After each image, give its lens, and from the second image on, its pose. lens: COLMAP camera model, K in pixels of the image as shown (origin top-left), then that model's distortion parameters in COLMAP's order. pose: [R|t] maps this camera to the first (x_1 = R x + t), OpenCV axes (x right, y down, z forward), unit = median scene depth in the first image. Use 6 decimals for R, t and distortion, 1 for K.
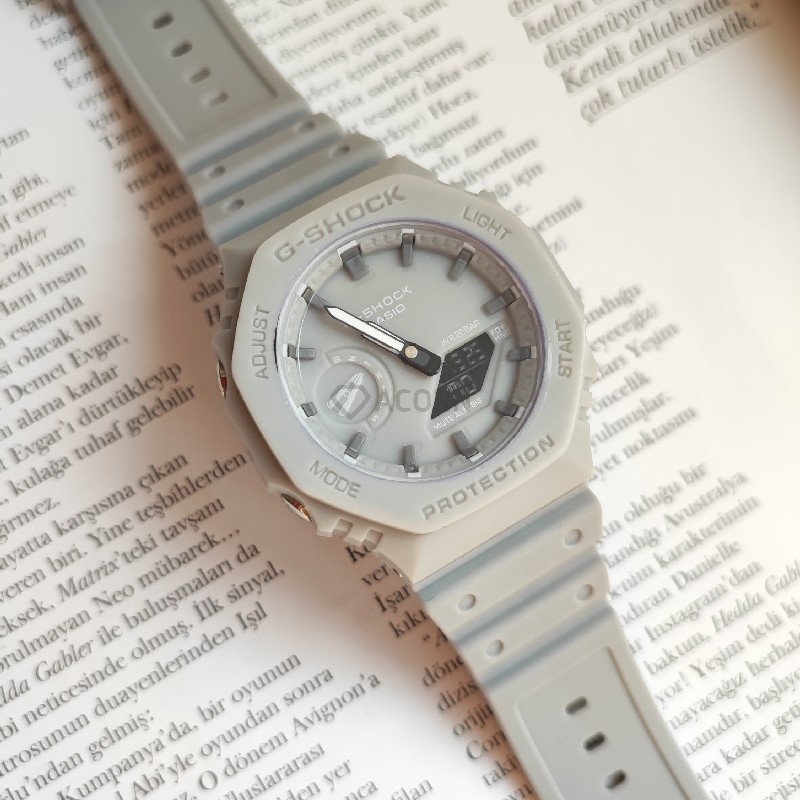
lens RADIAL K [[1124.8, 0, 365.6], [0, 1124.8, 396.1], [0, 0, 1]] dist [-0.110242, 0.065634]
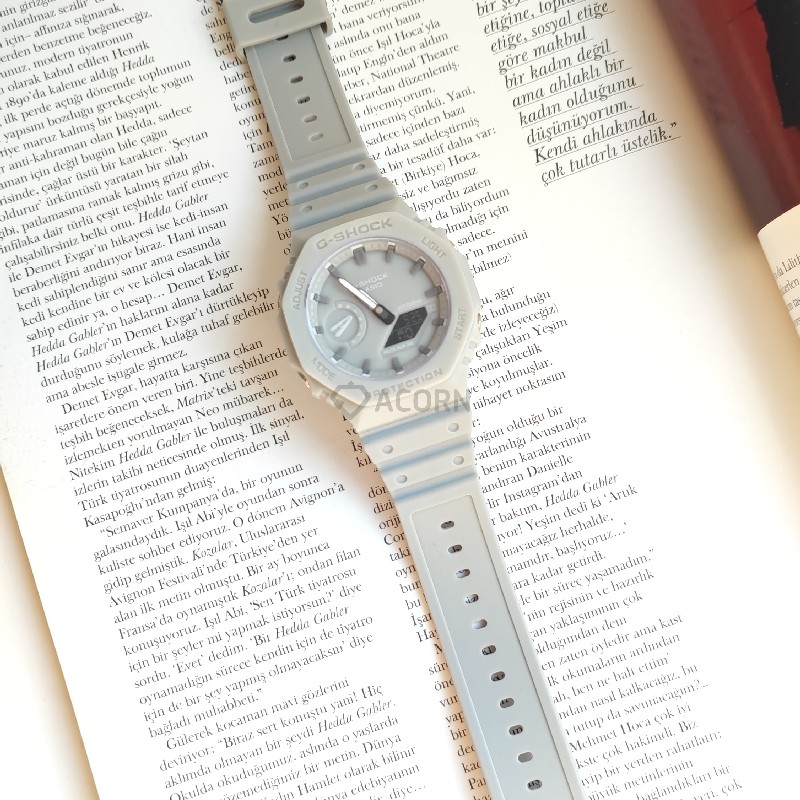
lens RADIAL K [[1087.3, 0, 387.7], [0, 1087.3, 403.1], [0, 0, 1]] dist [0.068655, -0.025180]
pose [[0.971963, 0.198643, -0.125816, 0.269165], [-0.186163, 0.976966, 0.104310, -0.068351], [0.143639, -0.077963, 0.986554, -0.672484]]
